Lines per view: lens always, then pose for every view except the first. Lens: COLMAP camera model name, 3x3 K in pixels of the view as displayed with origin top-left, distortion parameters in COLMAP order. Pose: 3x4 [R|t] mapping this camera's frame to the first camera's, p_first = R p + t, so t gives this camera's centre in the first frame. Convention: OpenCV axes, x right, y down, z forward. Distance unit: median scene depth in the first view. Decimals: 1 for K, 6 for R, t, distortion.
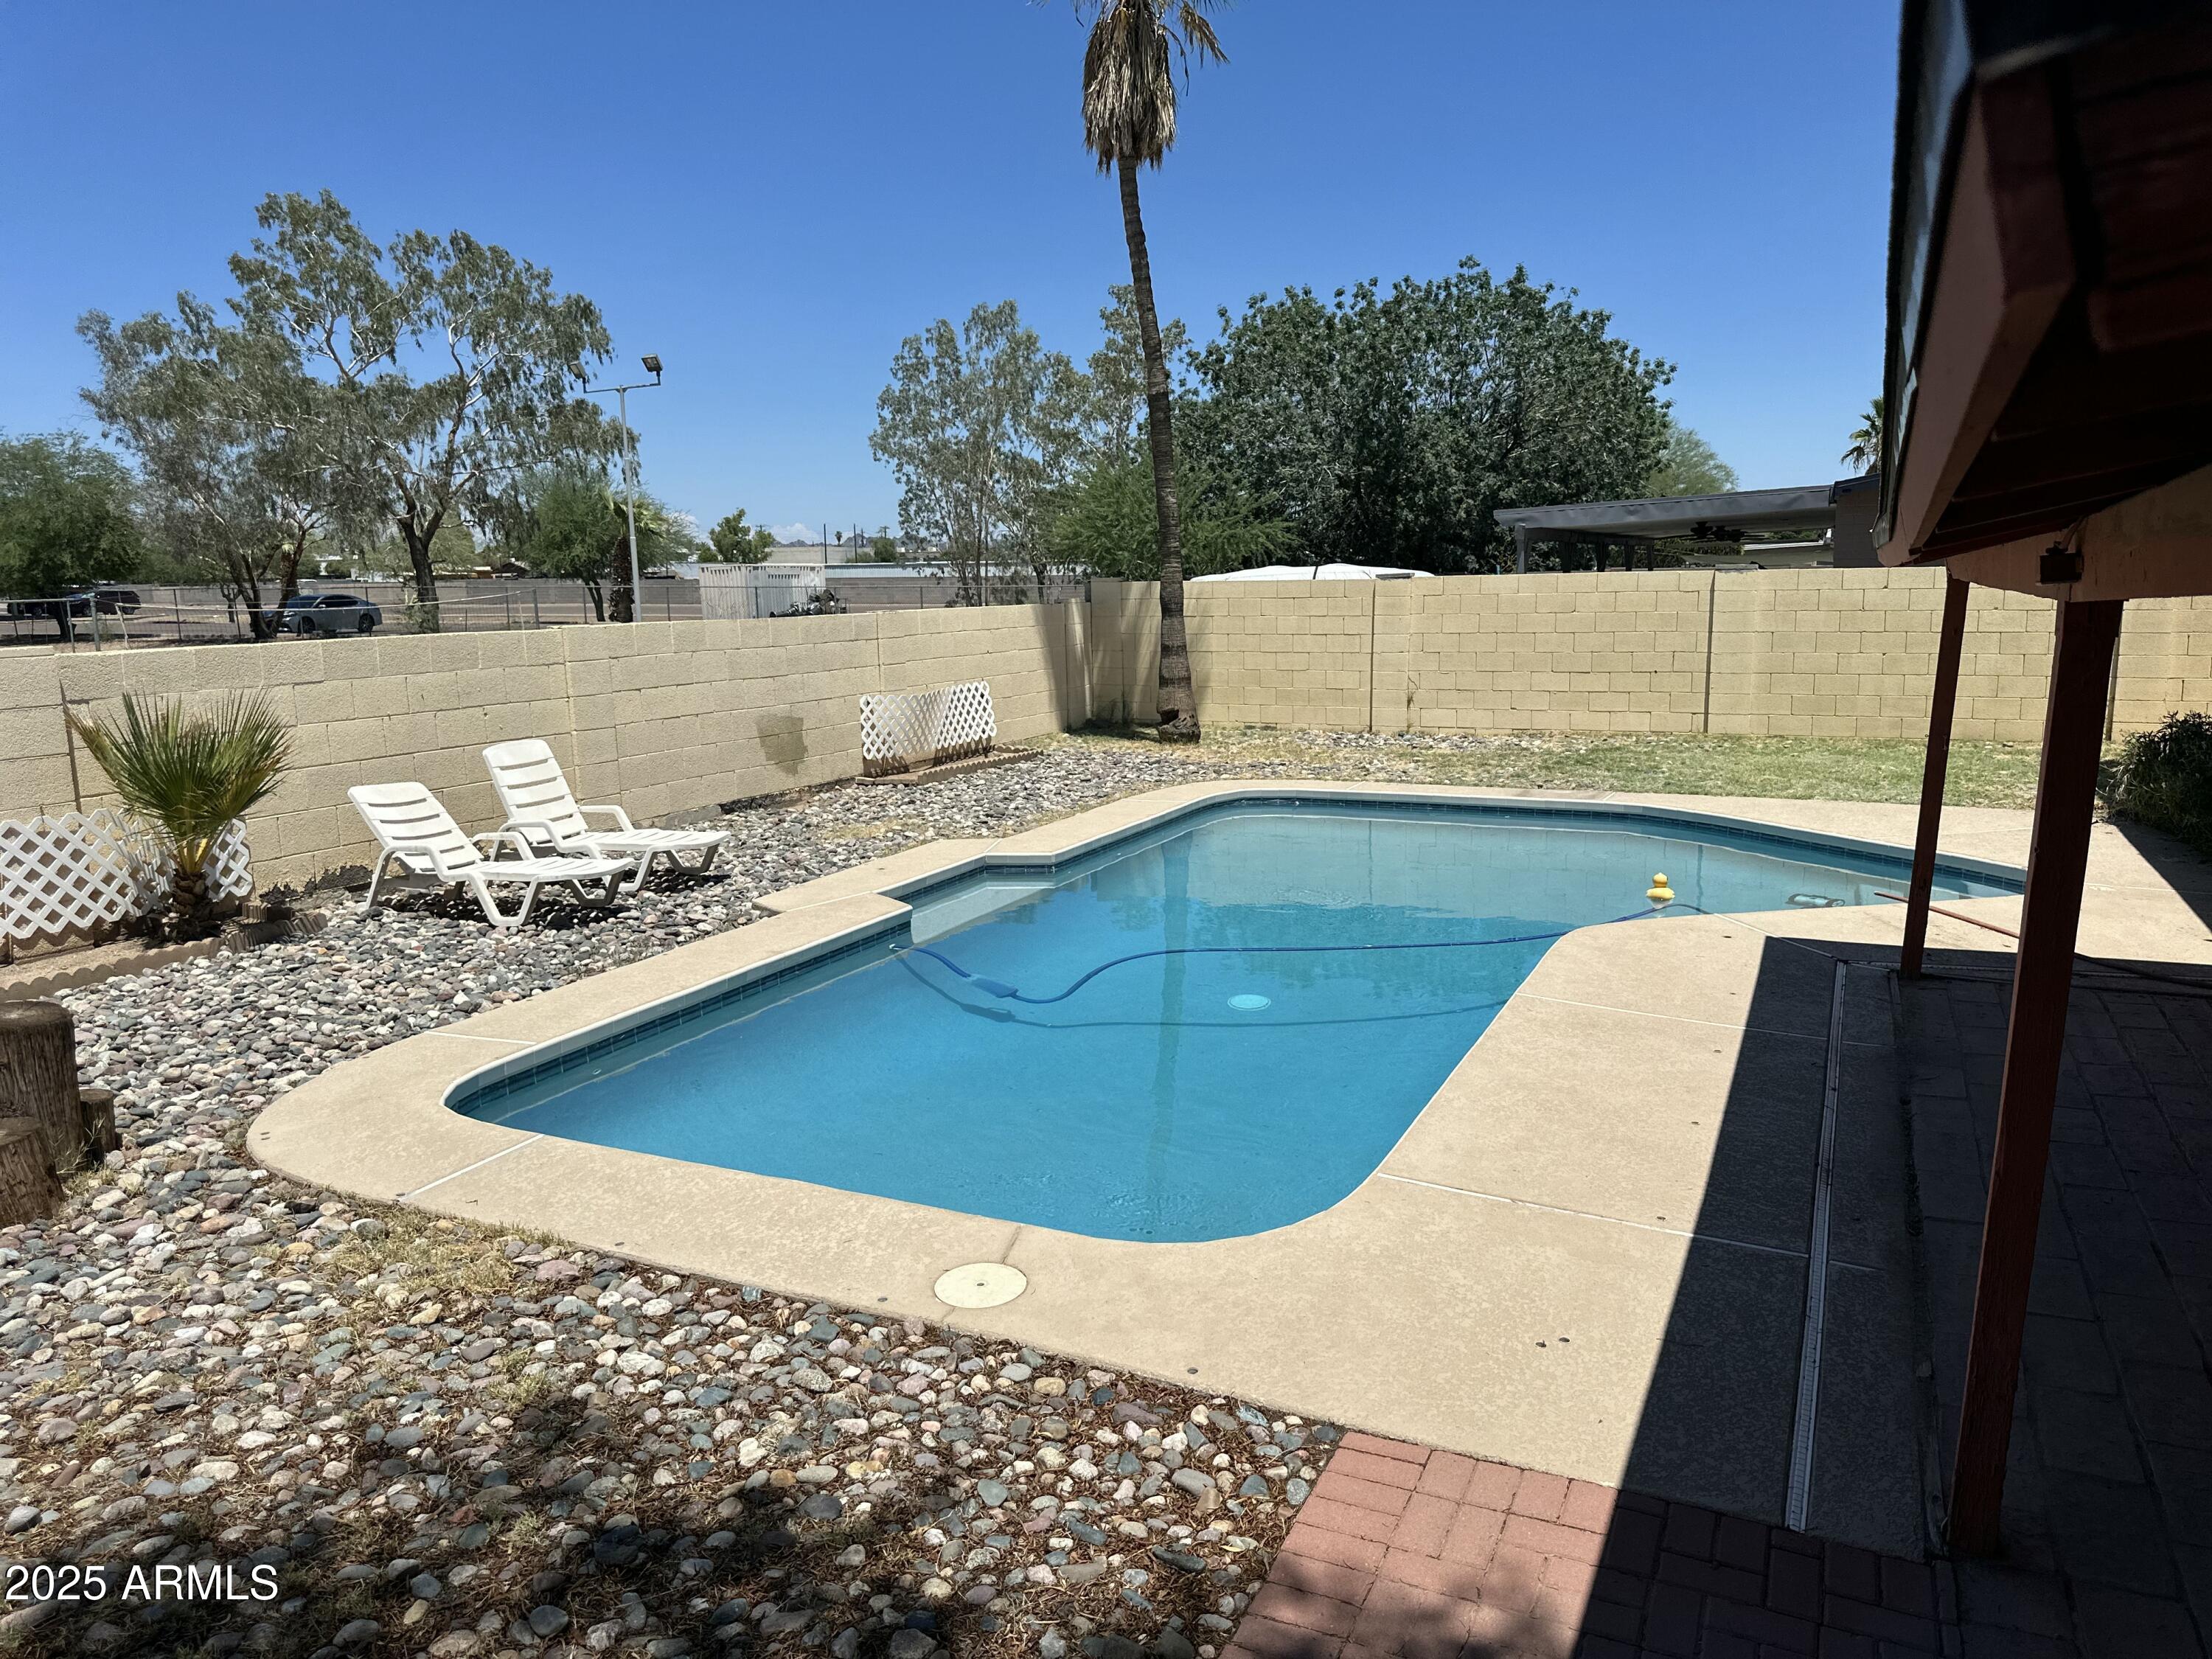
lens RADIAL K [[1576.2, 0, 1117.6], [0, 1576.2, 830.1], [0, 0, 1]] dist [0.036878, -0.040203]
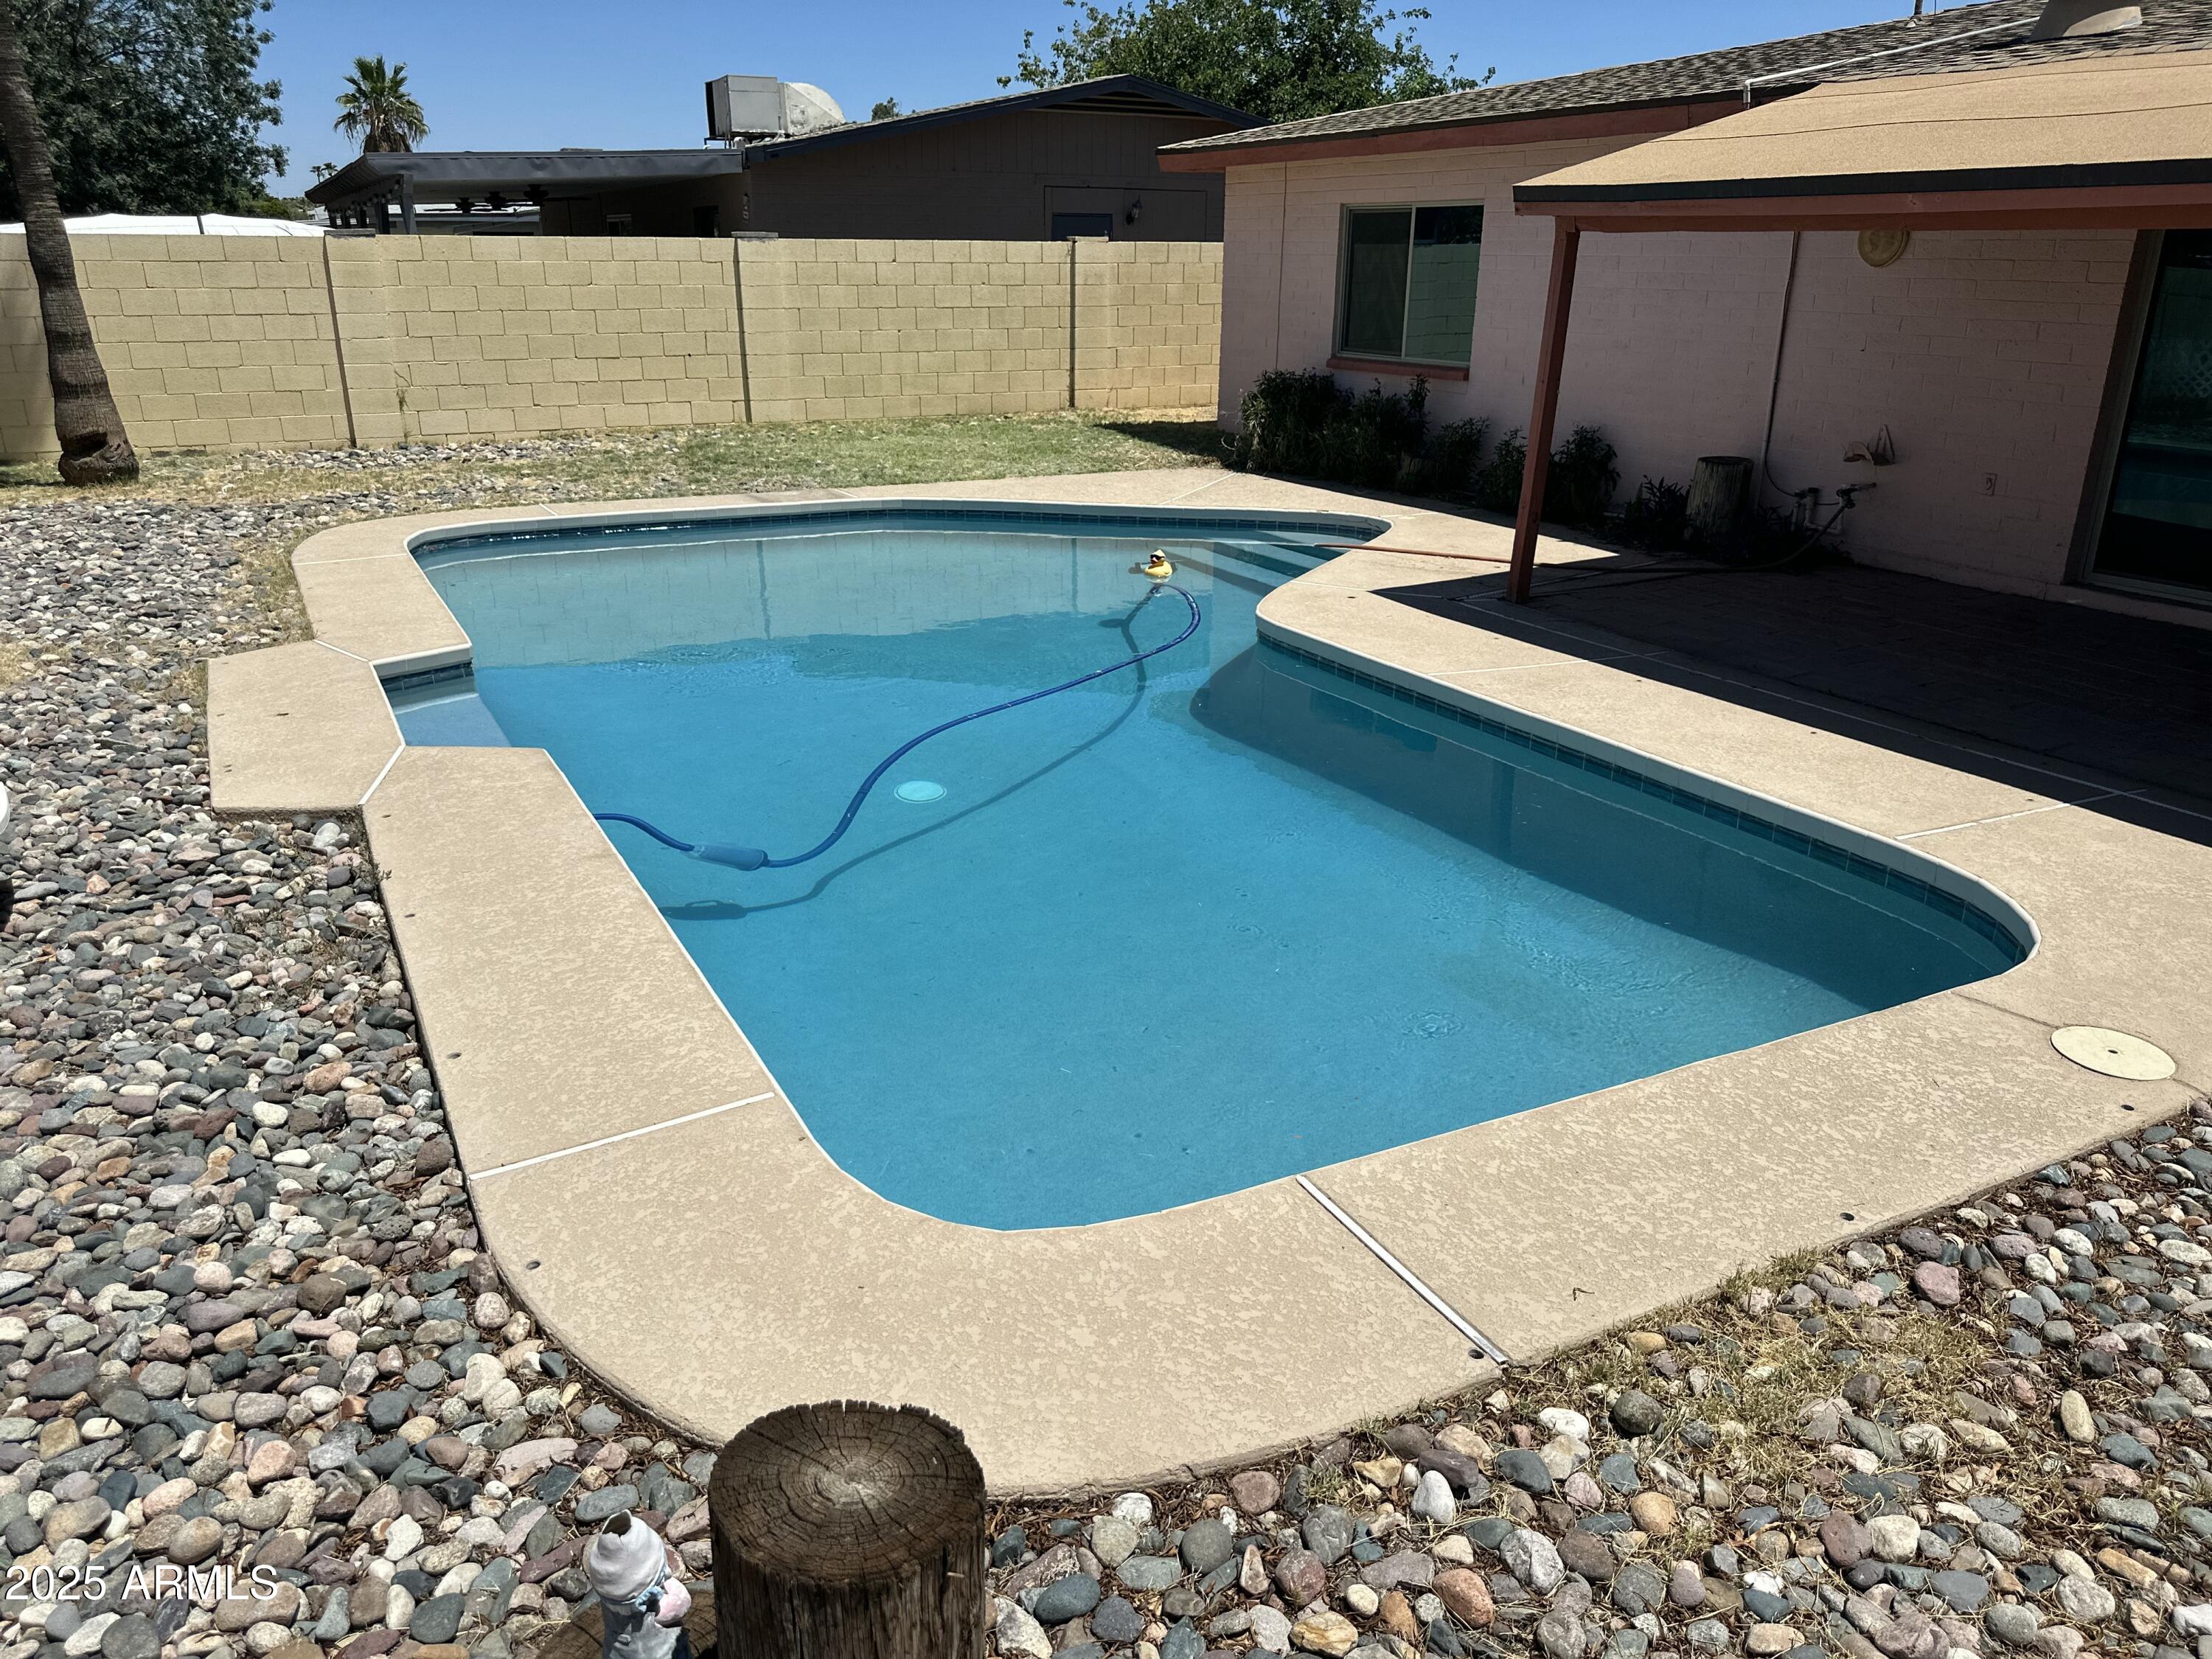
lens RADIAL K [[1576.2, 0, 1110.0], [0, 1576.2, 837.7], [0, 0, 1]] dist [0.036878, -0.040203]
pose [[0.594550, -0.259292, 0.761103, -0.281906], [0.114269, 0.964217, 0.239225, -0.023919], [-0.795898, -0.055261, 0.602904, 0.253628]]
